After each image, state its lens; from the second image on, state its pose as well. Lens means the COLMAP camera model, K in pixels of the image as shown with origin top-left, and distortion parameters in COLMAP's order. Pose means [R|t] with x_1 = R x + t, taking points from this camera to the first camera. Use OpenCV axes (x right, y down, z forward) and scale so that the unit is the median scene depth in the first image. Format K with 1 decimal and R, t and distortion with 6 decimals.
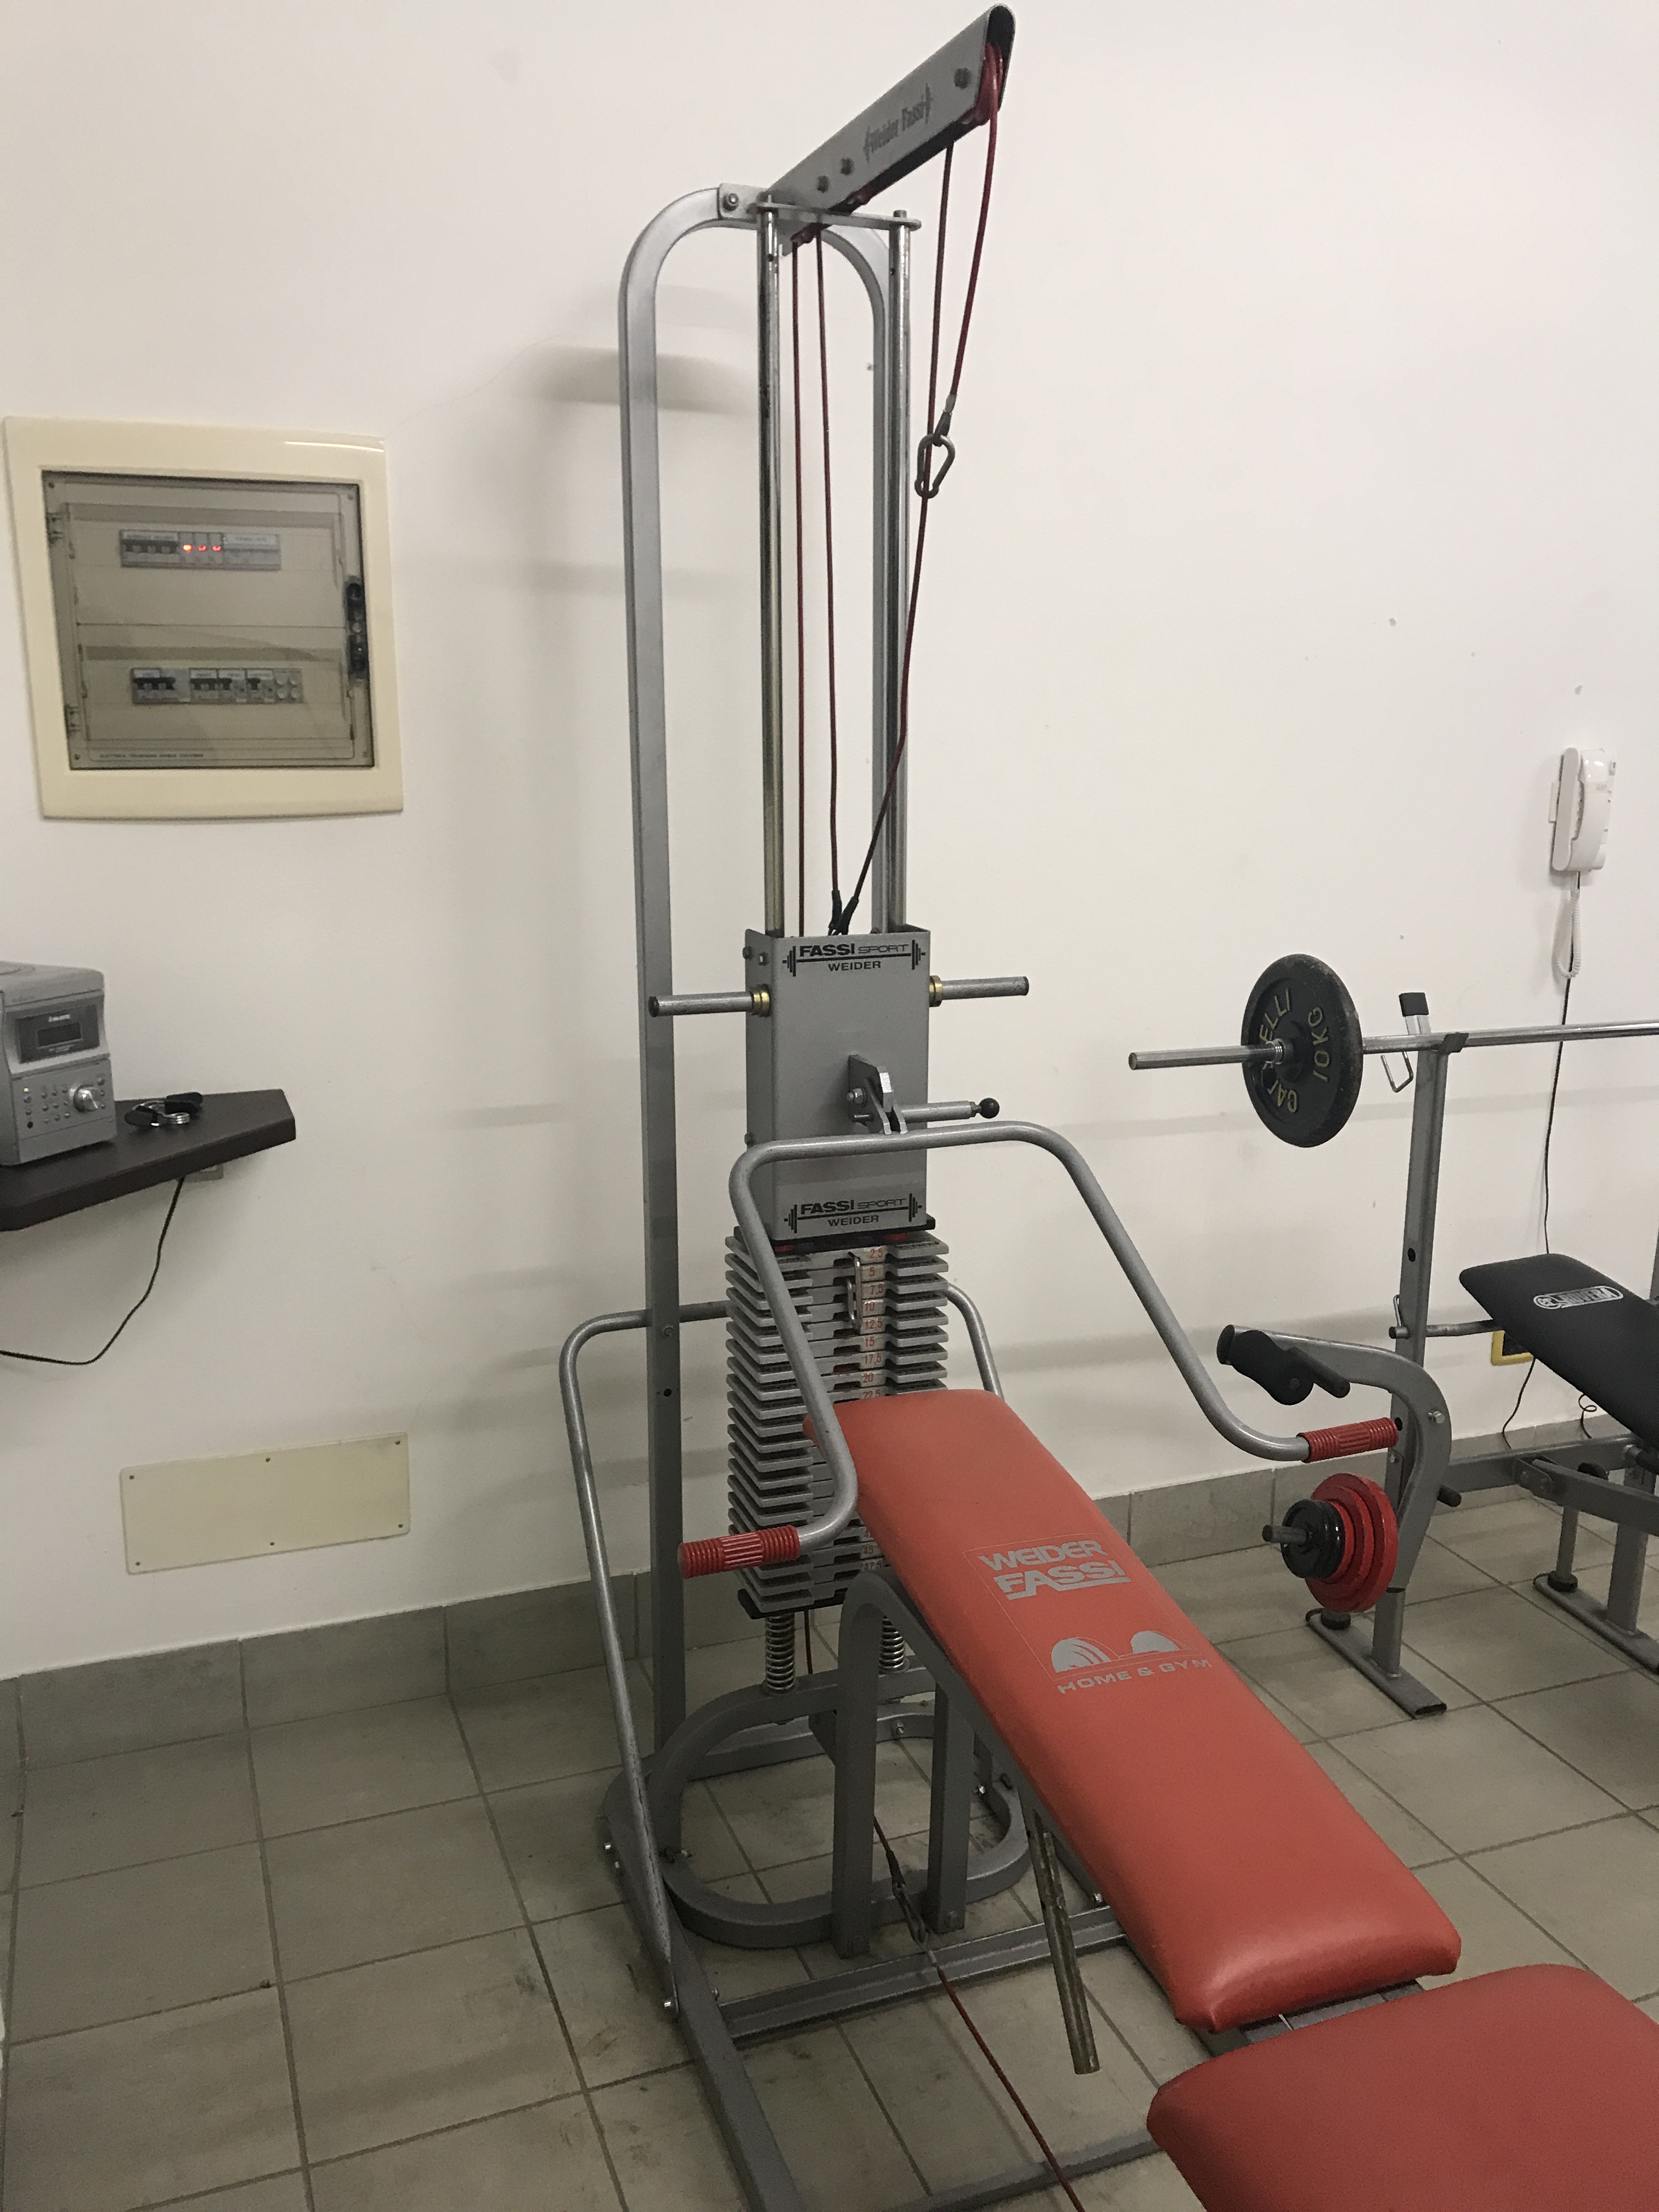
lens RADIAL K [[1841.9, 0, 829.5], [0, 1841.9, 1106.0], [0, 0, 1]] dist [0.025028, 0.007150]
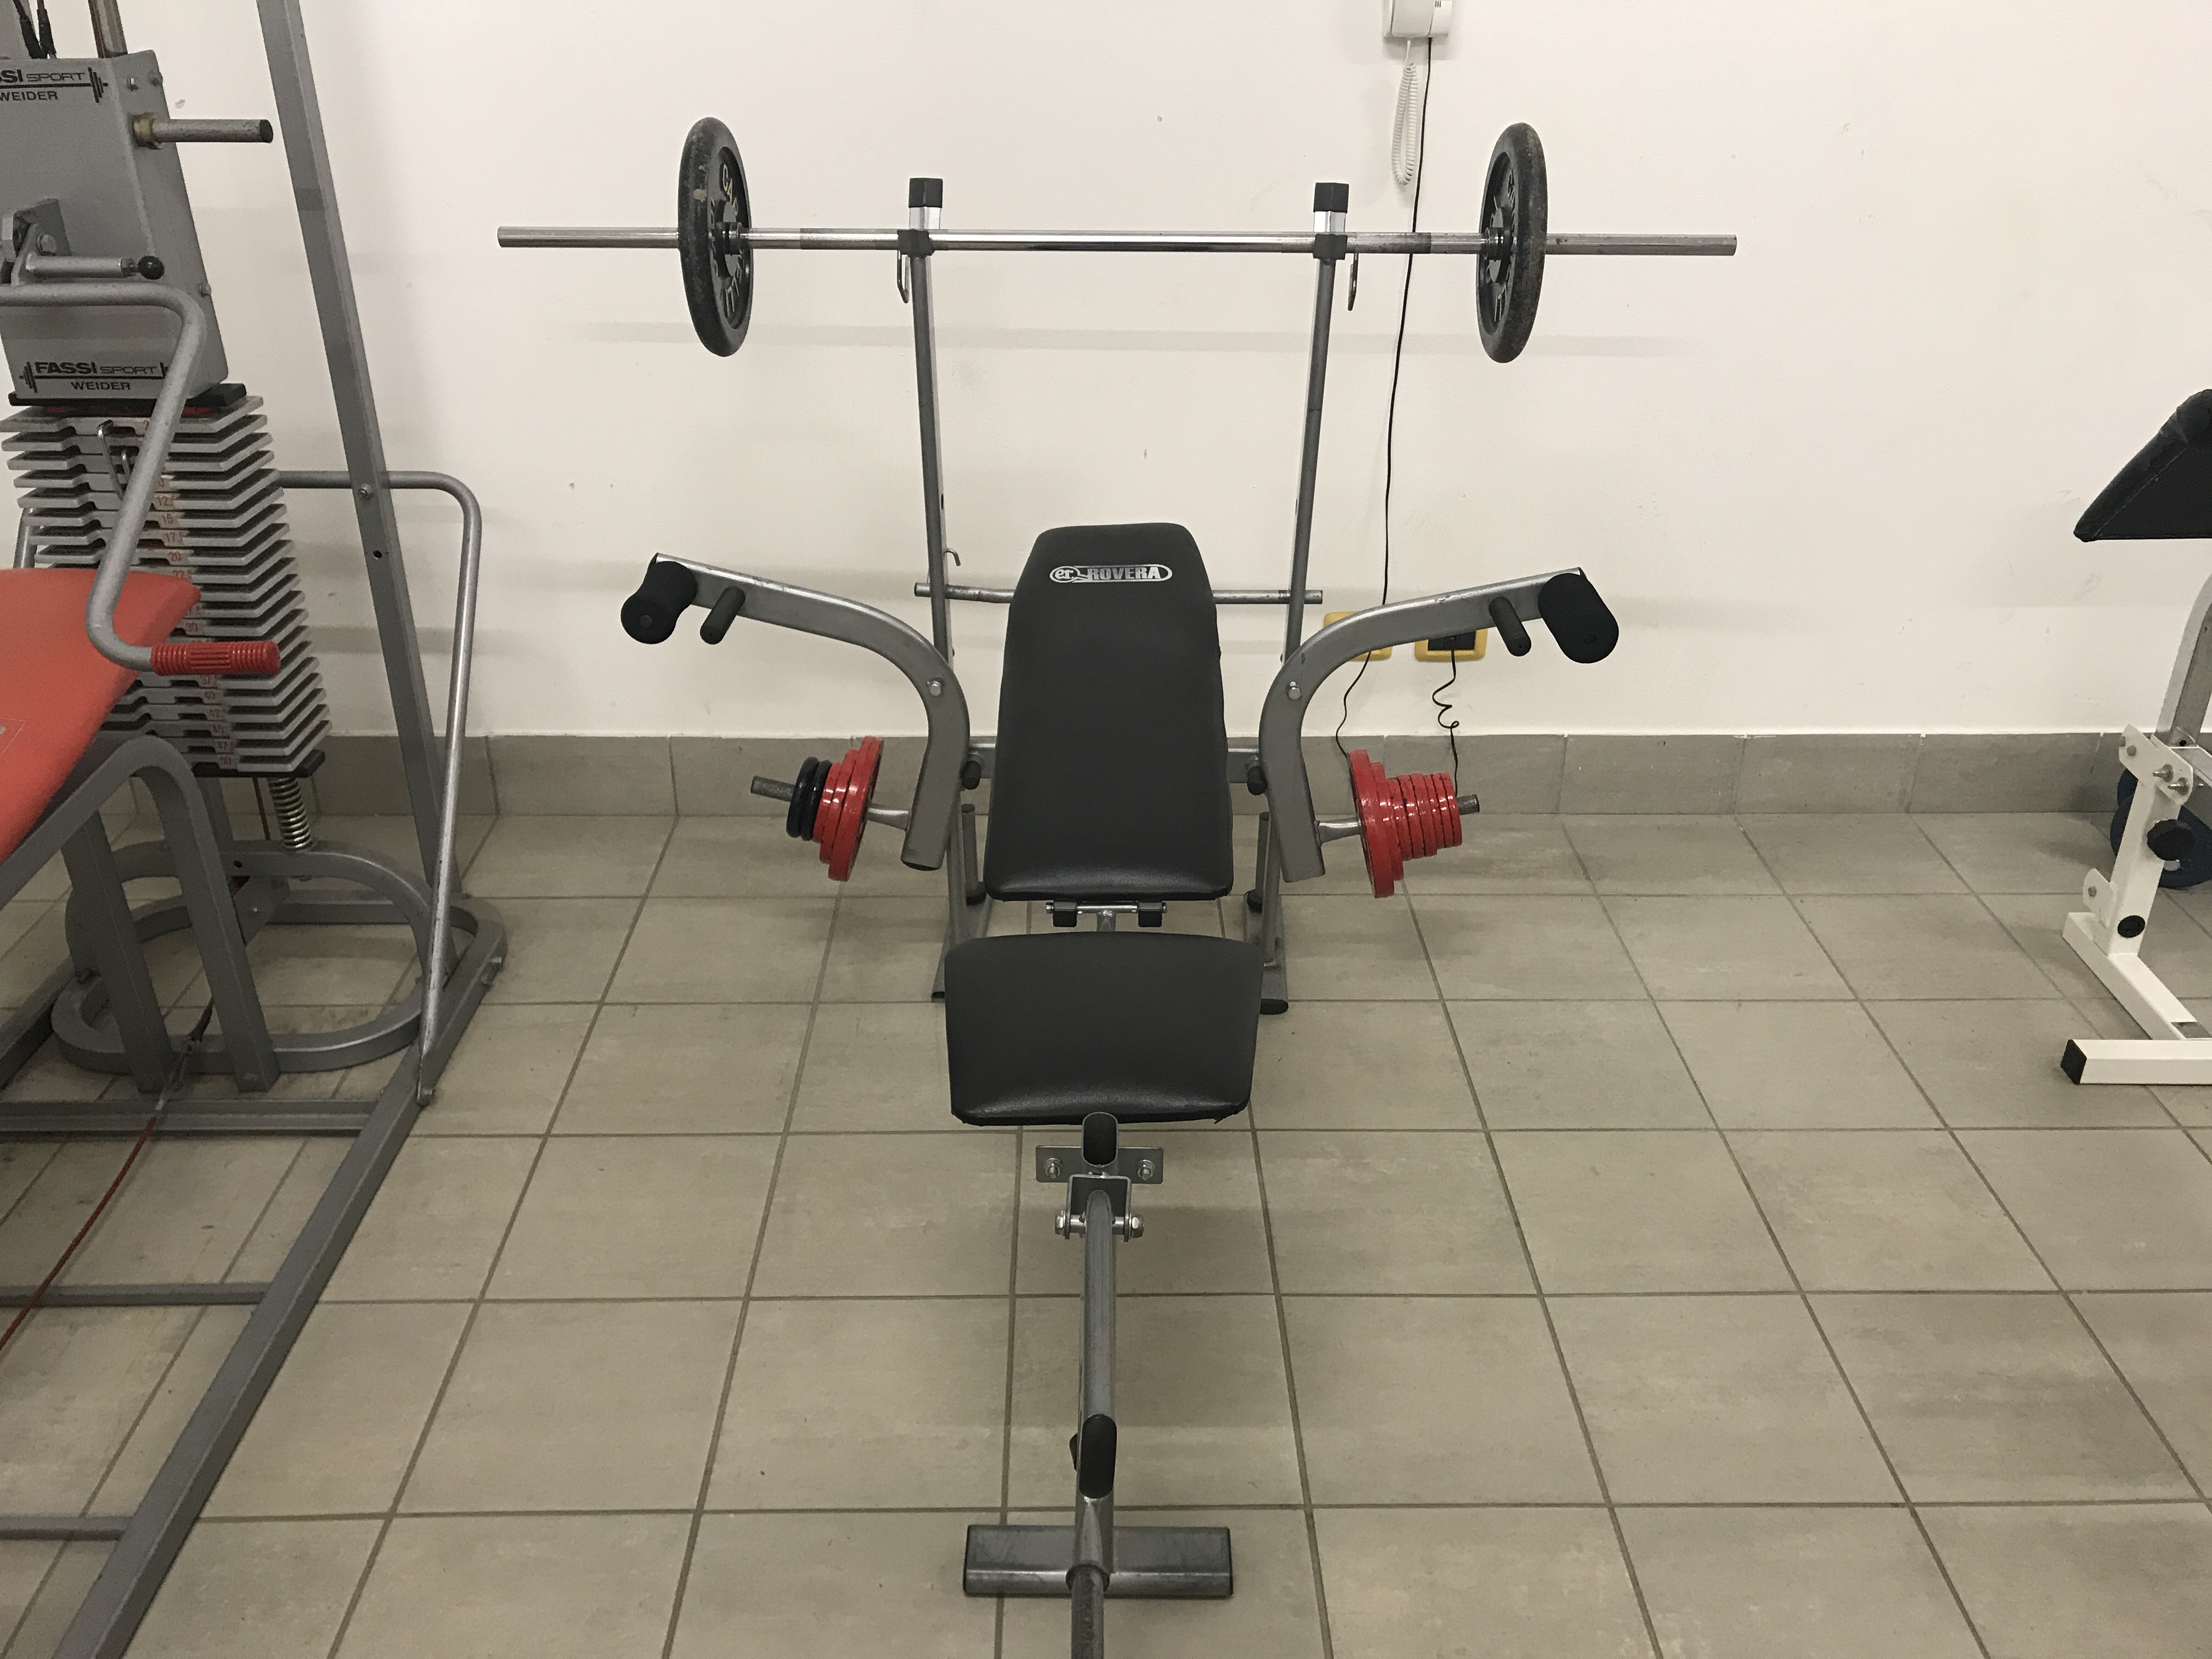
lens RADIAL K [[1769.7, 0, 1106.0], [0, 1769.7, 829.5], [0, 0, 1]] dist [0.008849, -0.050968]
pose [[0.942011, 0.174833, -0.286441, 0.753128], [-0.084188, 0.949391, 0.302604, -0.035914], [0.324850, -0.260941, 0.909056, 0.277371]]
